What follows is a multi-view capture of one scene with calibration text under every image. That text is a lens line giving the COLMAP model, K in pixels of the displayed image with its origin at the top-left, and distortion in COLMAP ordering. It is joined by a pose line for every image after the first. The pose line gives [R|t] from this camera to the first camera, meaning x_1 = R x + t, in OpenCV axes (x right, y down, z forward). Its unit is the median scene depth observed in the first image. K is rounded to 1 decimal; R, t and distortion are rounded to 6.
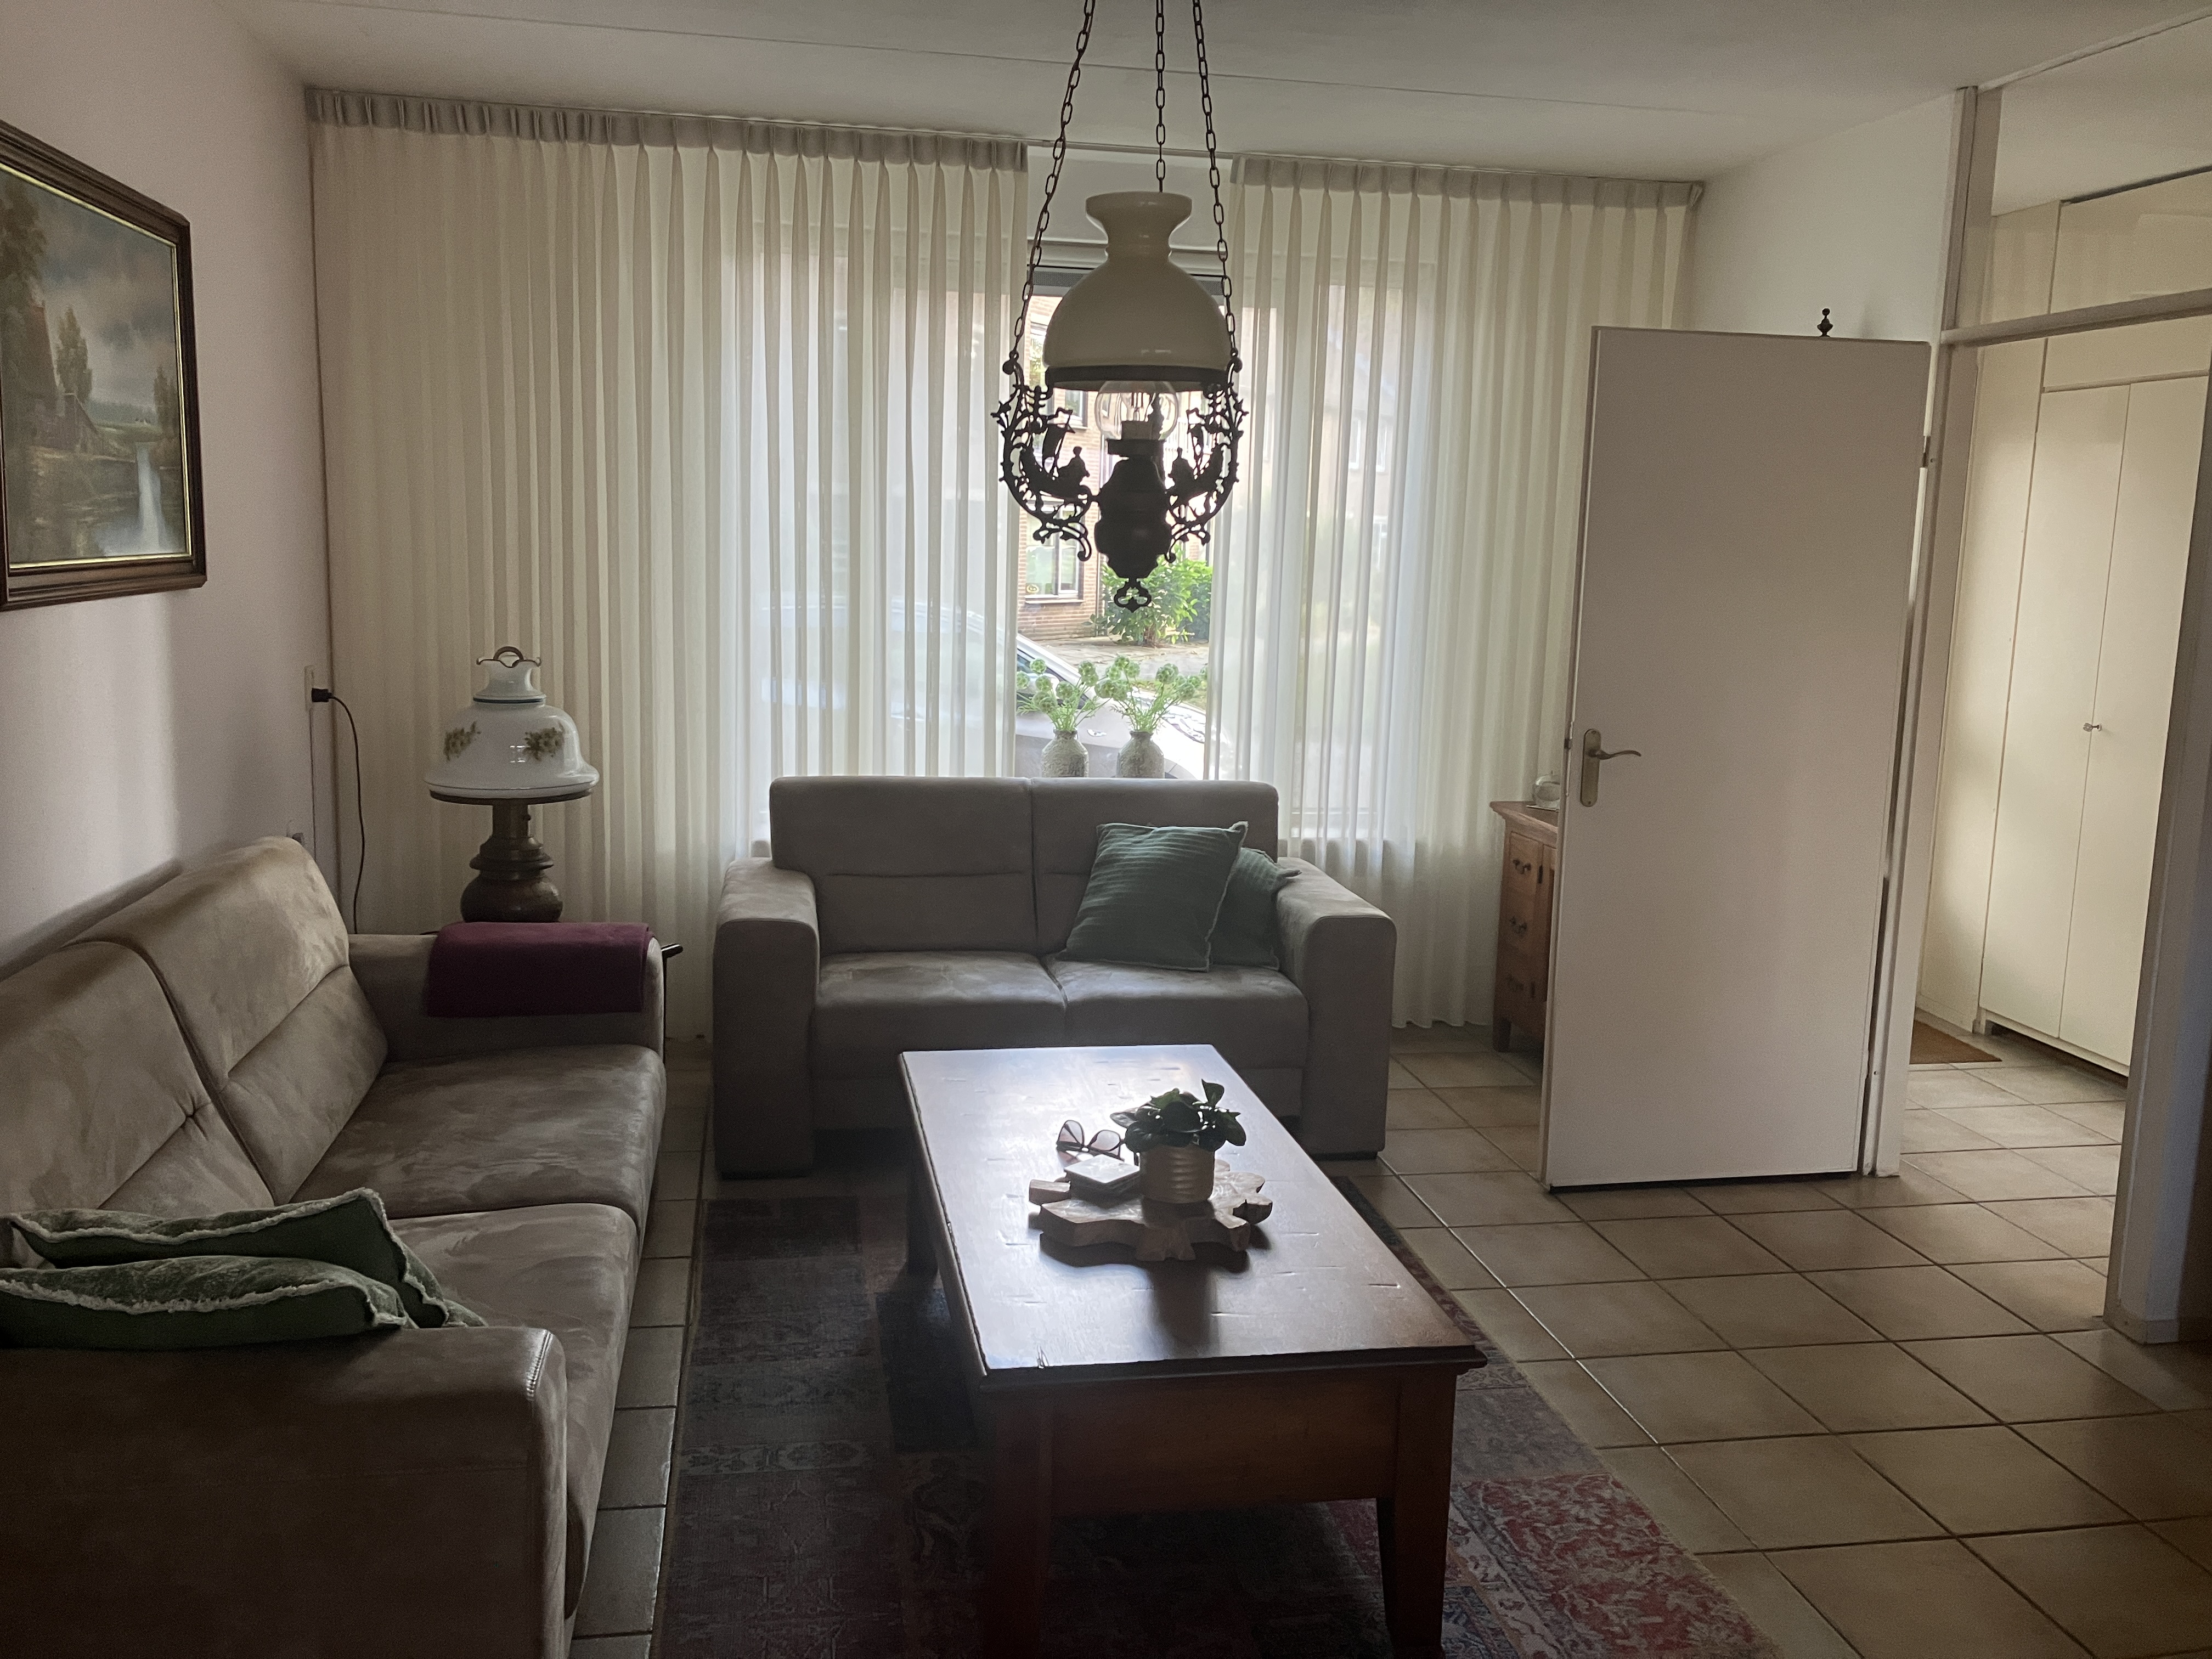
lens RADIAL K [[1849.6, 0, 1095.0], [0, 1849.6, 825.5], [0, 0, 1]] dist [0.057018, 0.004318]
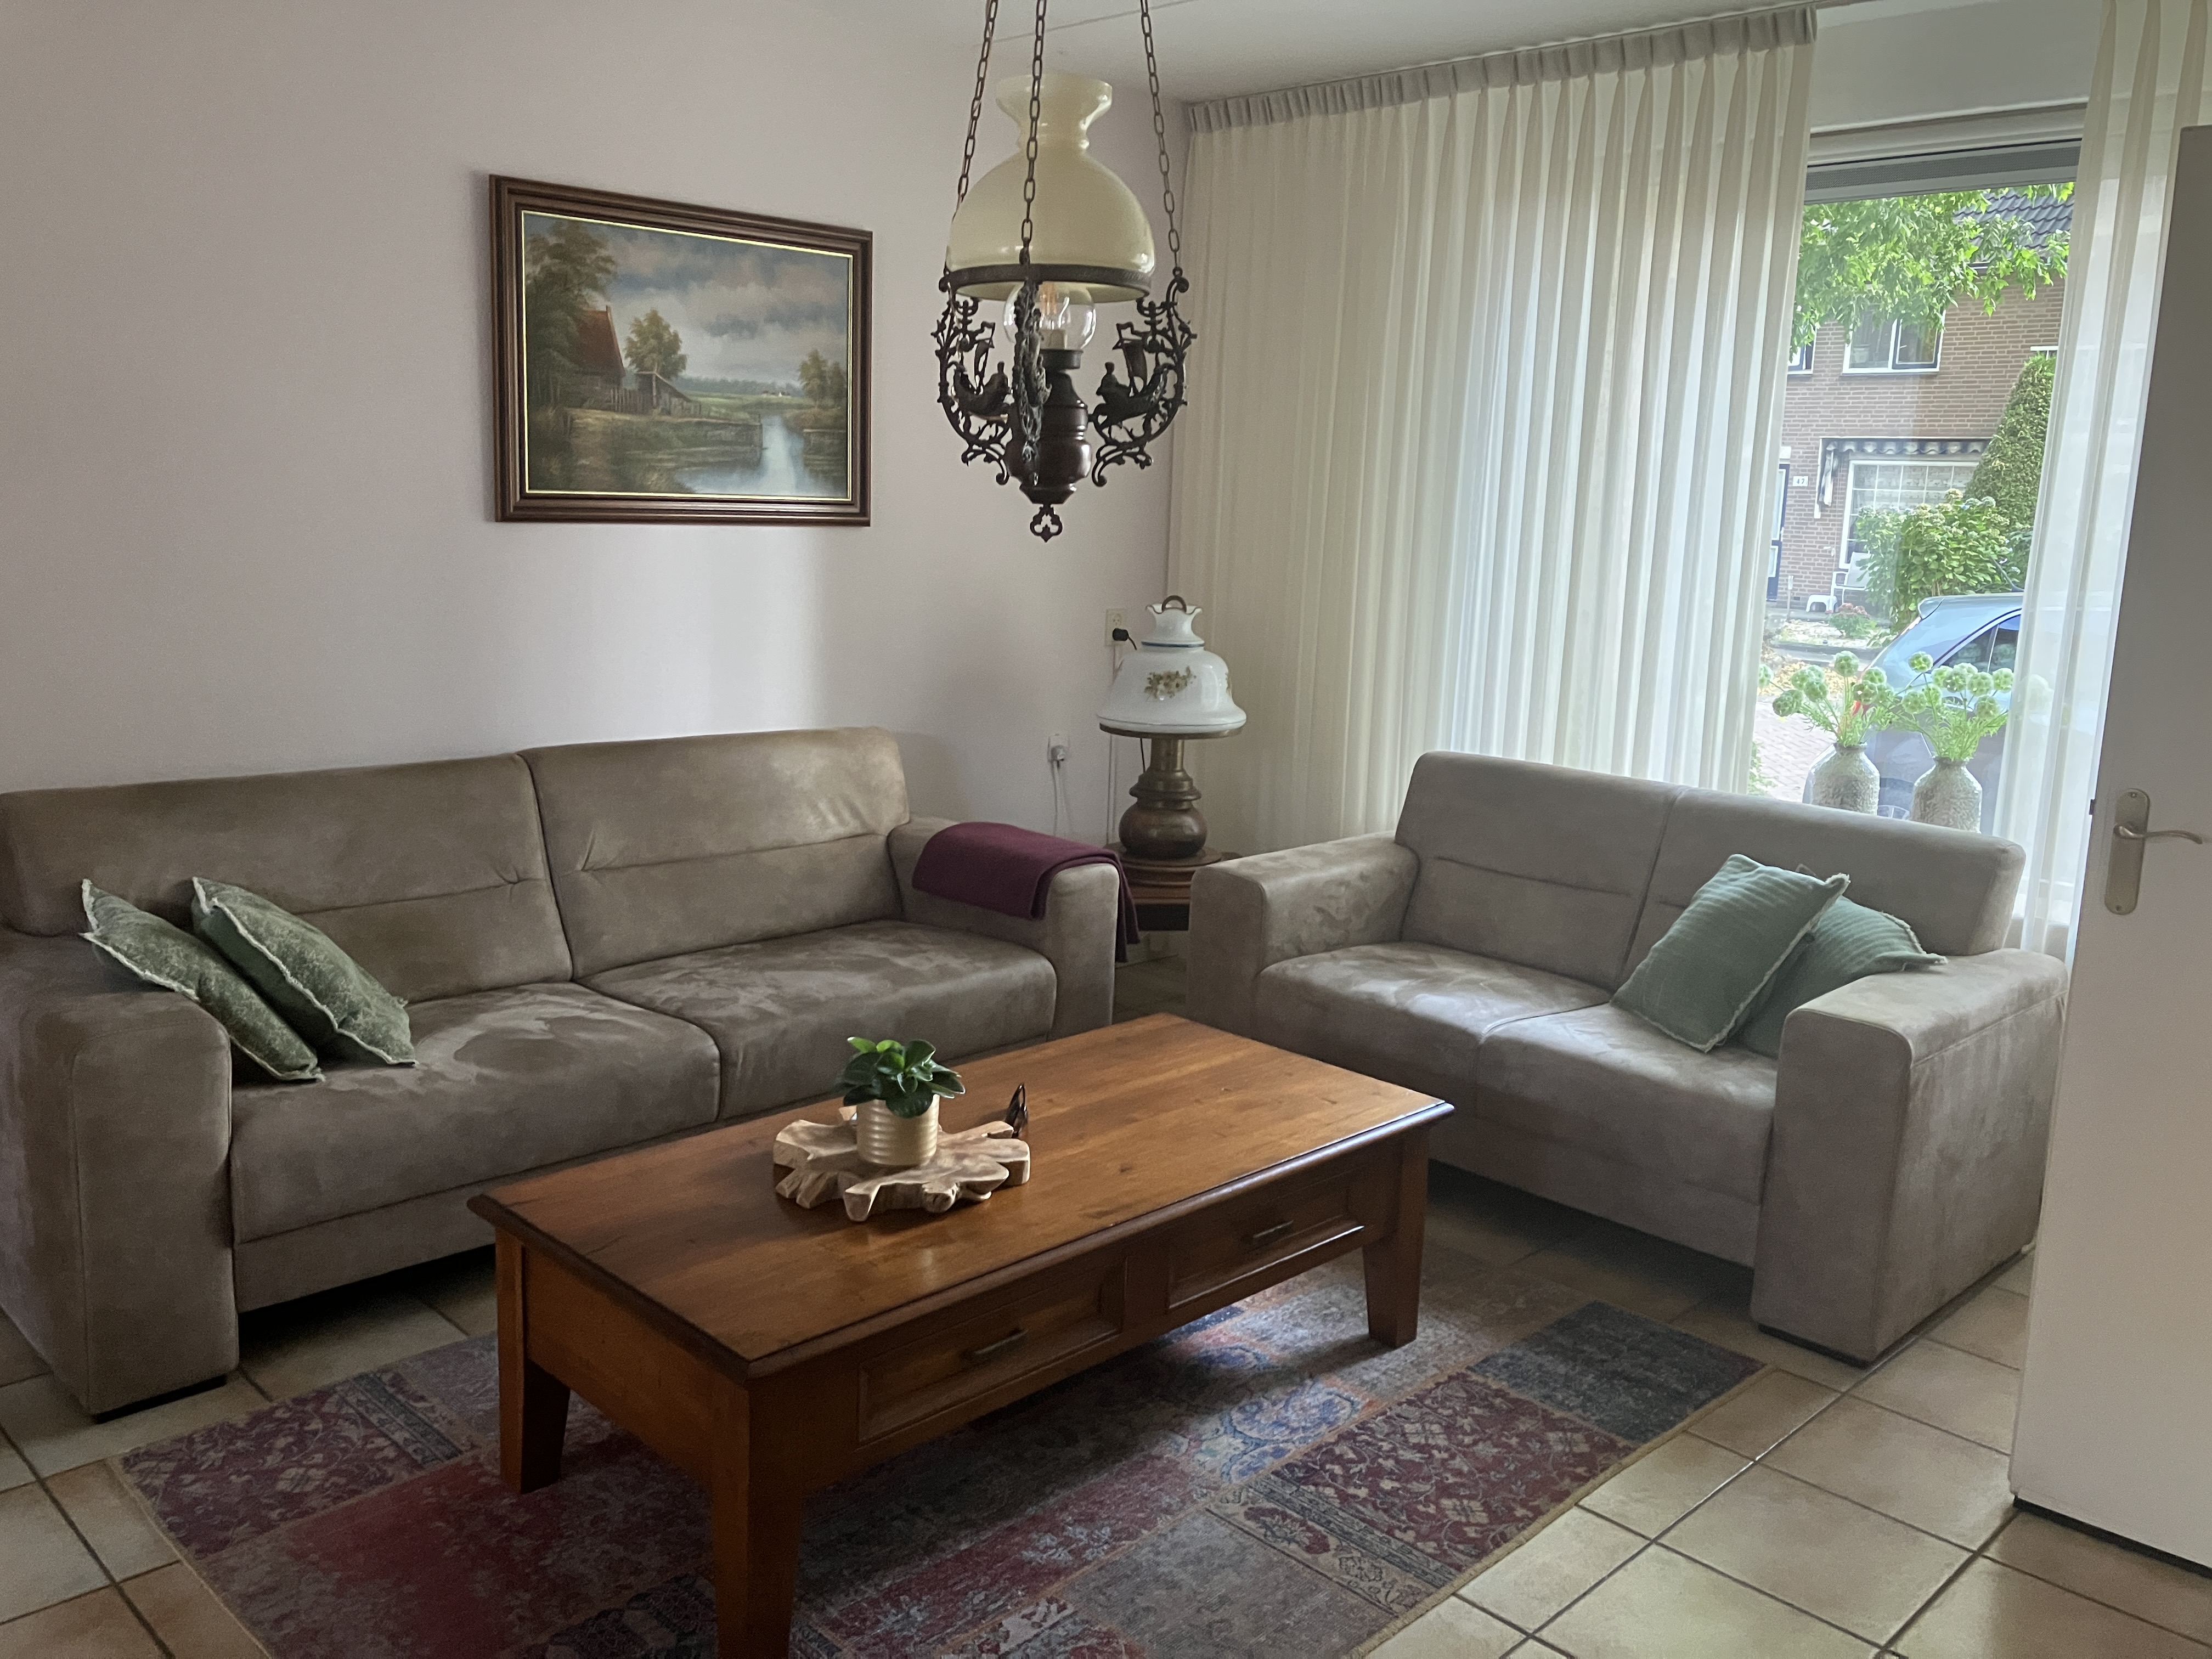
lens RADIAL K [[1849.6, 0, 1095.0], [0, 1849.6, 825.5], [0, 0, 1]] dist [0.057018, 0.004318]
pose [[0.571763, 0.141601, -0.808107, 0.799174], [-0.150576, 0.986373, 0.066300, -0.040966], [0.806483, 0.083774, 0.585293, 0.495194]]
